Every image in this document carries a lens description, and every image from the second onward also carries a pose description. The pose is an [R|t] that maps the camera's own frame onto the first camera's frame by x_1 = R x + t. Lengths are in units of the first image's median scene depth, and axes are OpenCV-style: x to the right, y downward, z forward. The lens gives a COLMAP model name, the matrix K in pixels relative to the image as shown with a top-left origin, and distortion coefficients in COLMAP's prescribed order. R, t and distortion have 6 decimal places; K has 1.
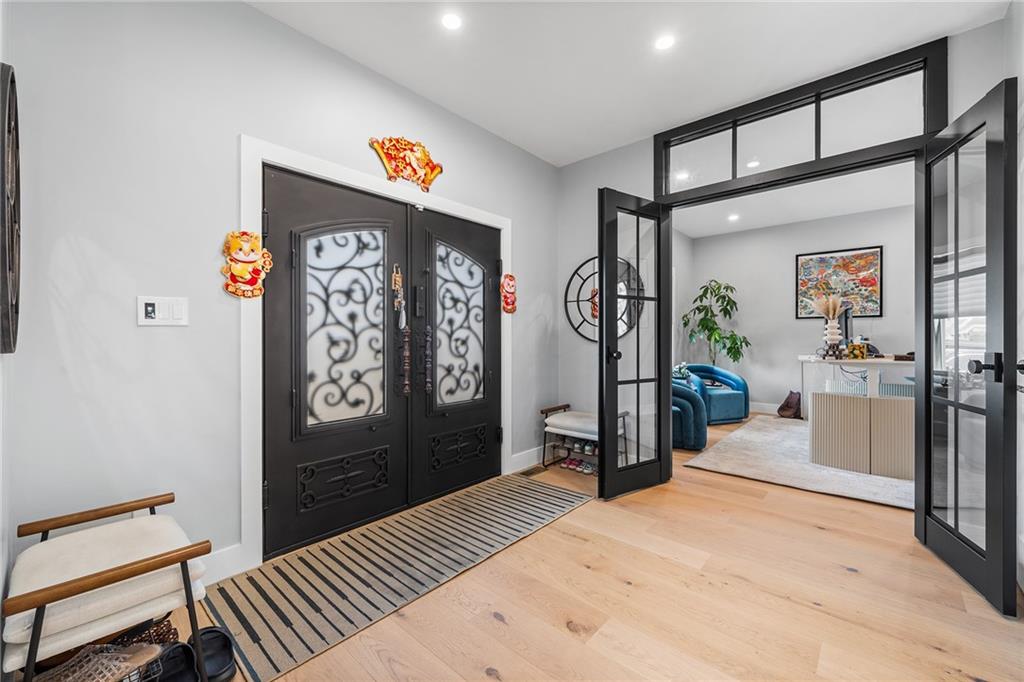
lens RADIAL K [[410.9, 0, 507.5], [0, 410.9, 337.7], [0, 0, 1]] dist [-0.000204, -0.001170]
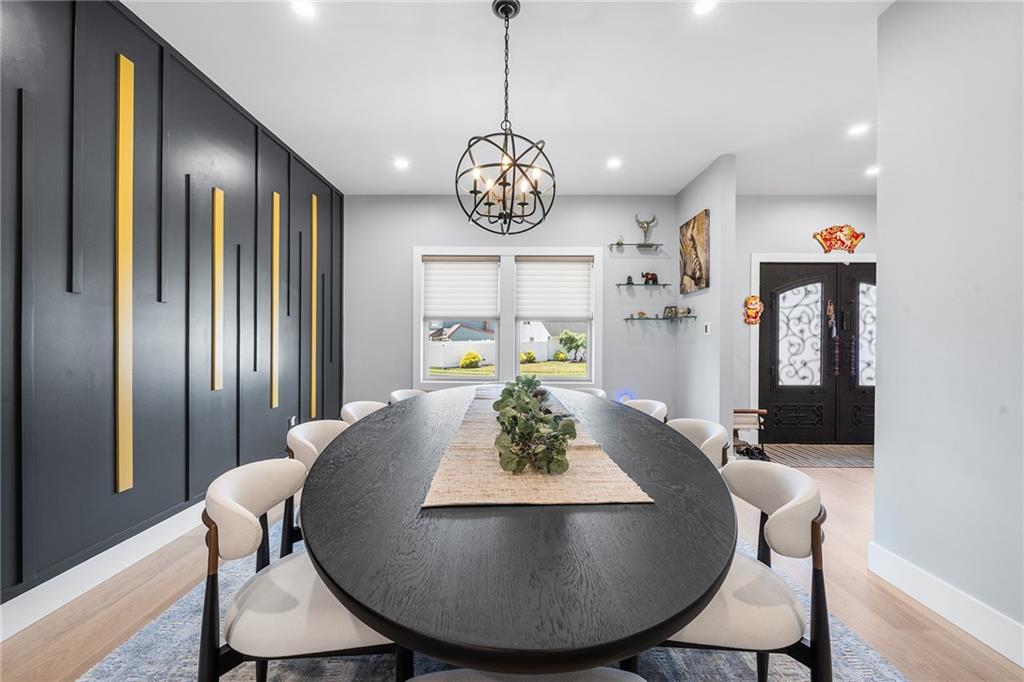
lens RADIAL K [[410.9, 0, 513.1], [0, 410.9, 341.9], [0, 0, 1]] dist [-0.000204, -0.001170]
pose [[0.656342, 0.006652, -0.754434, 0.165701], [-0.006114, 0.999975, 0.003497, -0.000704], [0.754439, 0.002317, 0.656366, -1.182781]]
